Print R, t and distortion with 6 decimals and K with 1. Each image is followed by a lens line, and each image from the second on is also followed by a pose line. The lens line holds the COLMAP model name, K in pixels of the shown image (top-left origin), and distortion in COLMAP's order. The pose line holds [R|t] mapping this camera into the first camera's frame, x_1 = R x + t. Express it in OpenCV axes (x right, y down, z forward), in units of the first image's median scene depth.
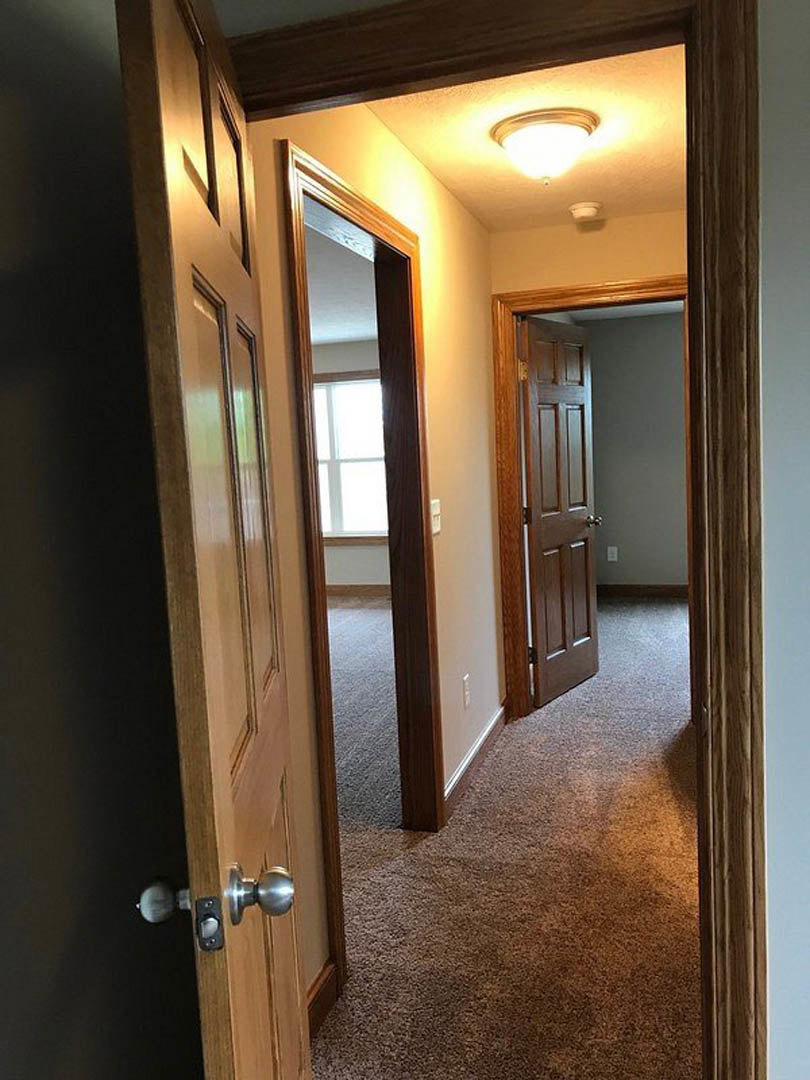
lens RADIAL K [[896.1, 0, 406.2], [0, 896.1, 536.7], [0, 0, 1]] dist [0.050457, -0.064635]
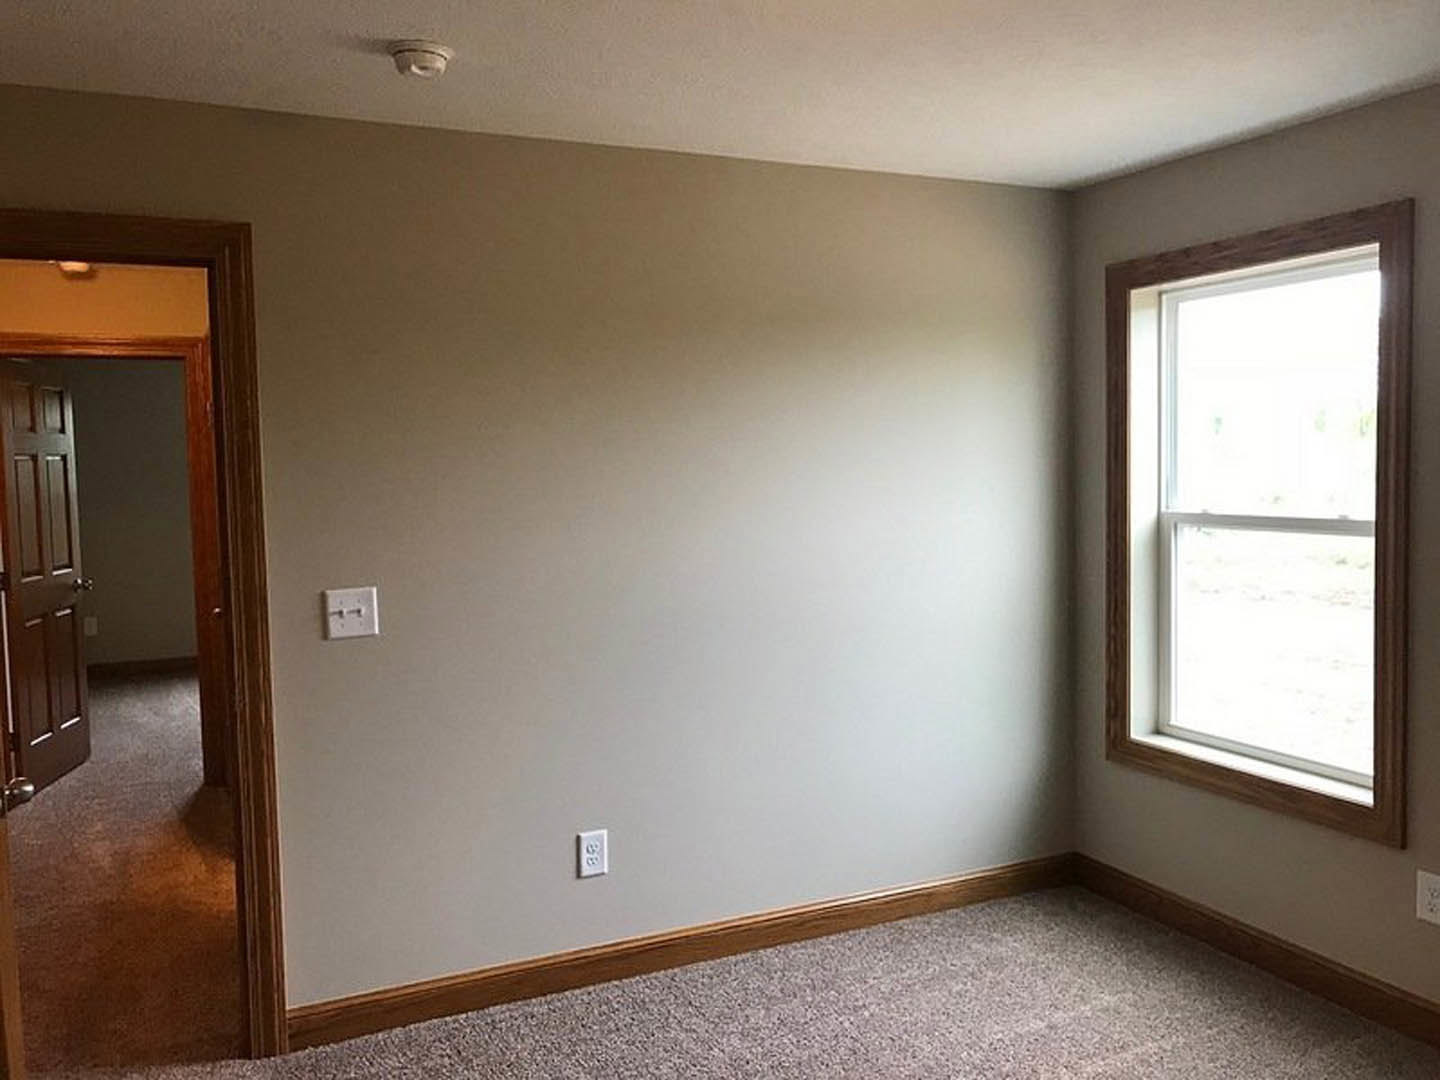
lens RADIAL K [[1194.8, 0, 722.6], [0, 1194.8, 536.5], [0, 0, 1]] dist [0.050457, -0.064635]
pose [[0.741512, -0.012147, 0.670830, -0.130910], [0.050647, 0.997997, -0.037911, 0.012910], [-0.669025, 0.062087, 0.740642, -0.336455]]
